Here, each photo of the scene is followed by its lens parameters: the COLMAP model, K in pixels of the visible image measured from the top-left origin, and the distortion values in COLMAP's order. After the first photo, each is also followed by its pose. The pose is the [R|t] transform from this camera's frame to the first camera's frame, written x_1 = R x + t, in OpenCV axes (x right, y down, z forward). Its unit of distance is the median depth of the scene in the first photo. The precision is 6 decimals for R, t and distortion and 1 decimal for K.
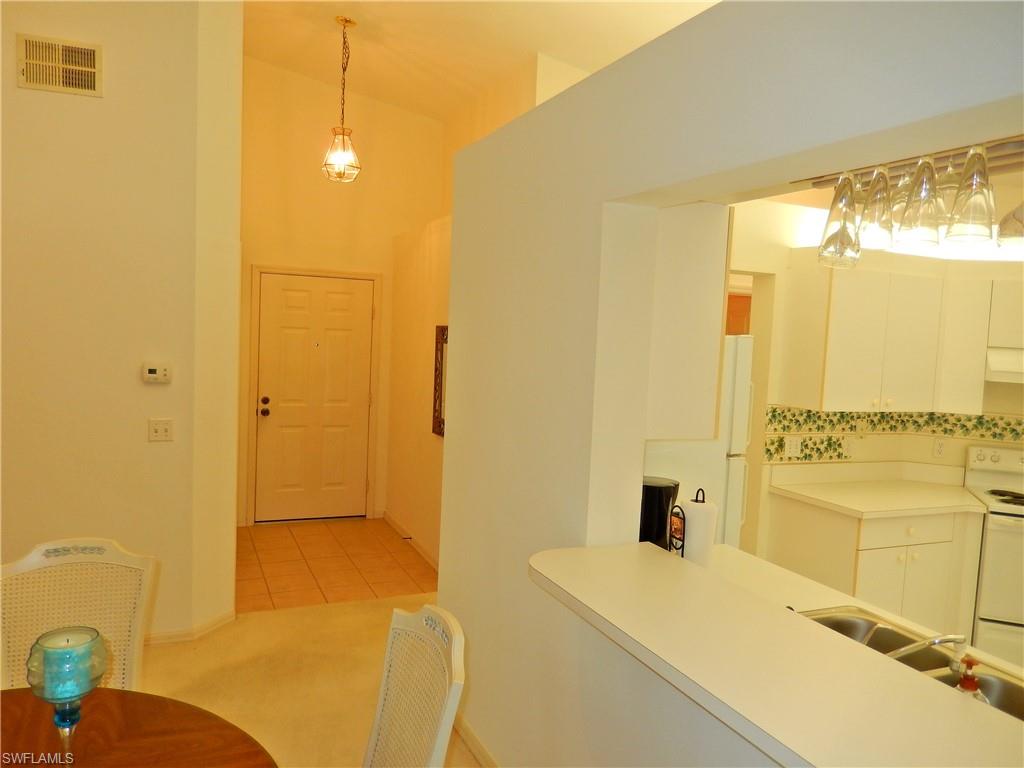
lens RADIAL K [[763.4, 0, 514.2], [0, 763.4, 380.3], [0, 0, 1]] dist [-0.006741, -0.007479]
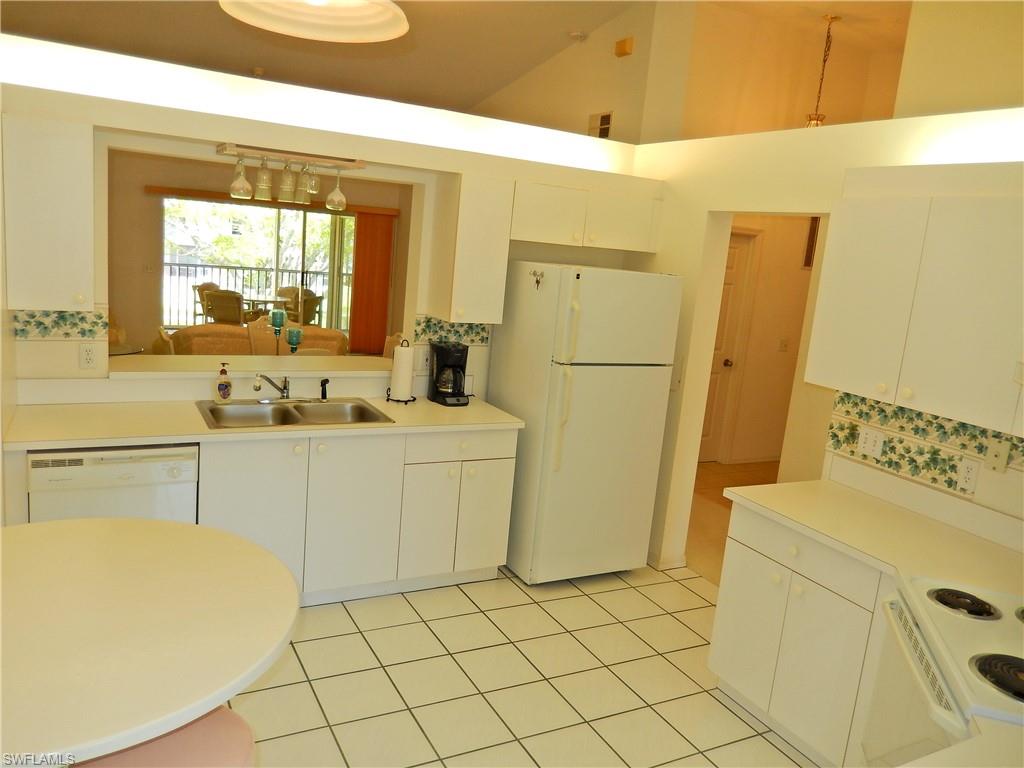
lens RADIAL K [[763.4, 0, 515.8], [0, 763.4, 388.6], [0, 0, 1]] dist [-0.006741, -0.007479]
pose [[0.090205, 0.141669, -0.985796, 1.052007], [-0.171880, 0.977193, 0.124704, 0.001379], [0.980979, 0.158189, 0.112498, 0.555673]]
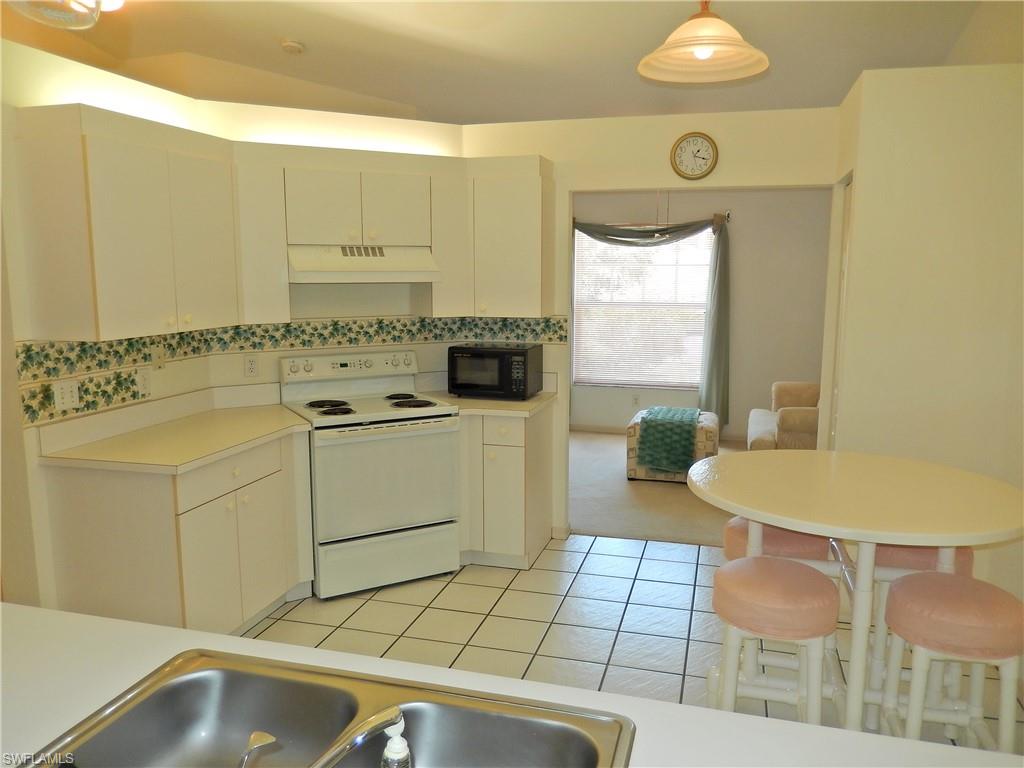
lens RADIAL K [[763.4, 0, 521.2], [0, 763.4, 365.6], [0, 0, 1]] dist [-0.006741, -0.007479]
pose [[0.633592, -0.152683, 0.758451, 0.096994], [0.089767, 0.988220, 0.123948, 0.009014], [-0.768442, -0.010448, 0.639835, 0.212057]]
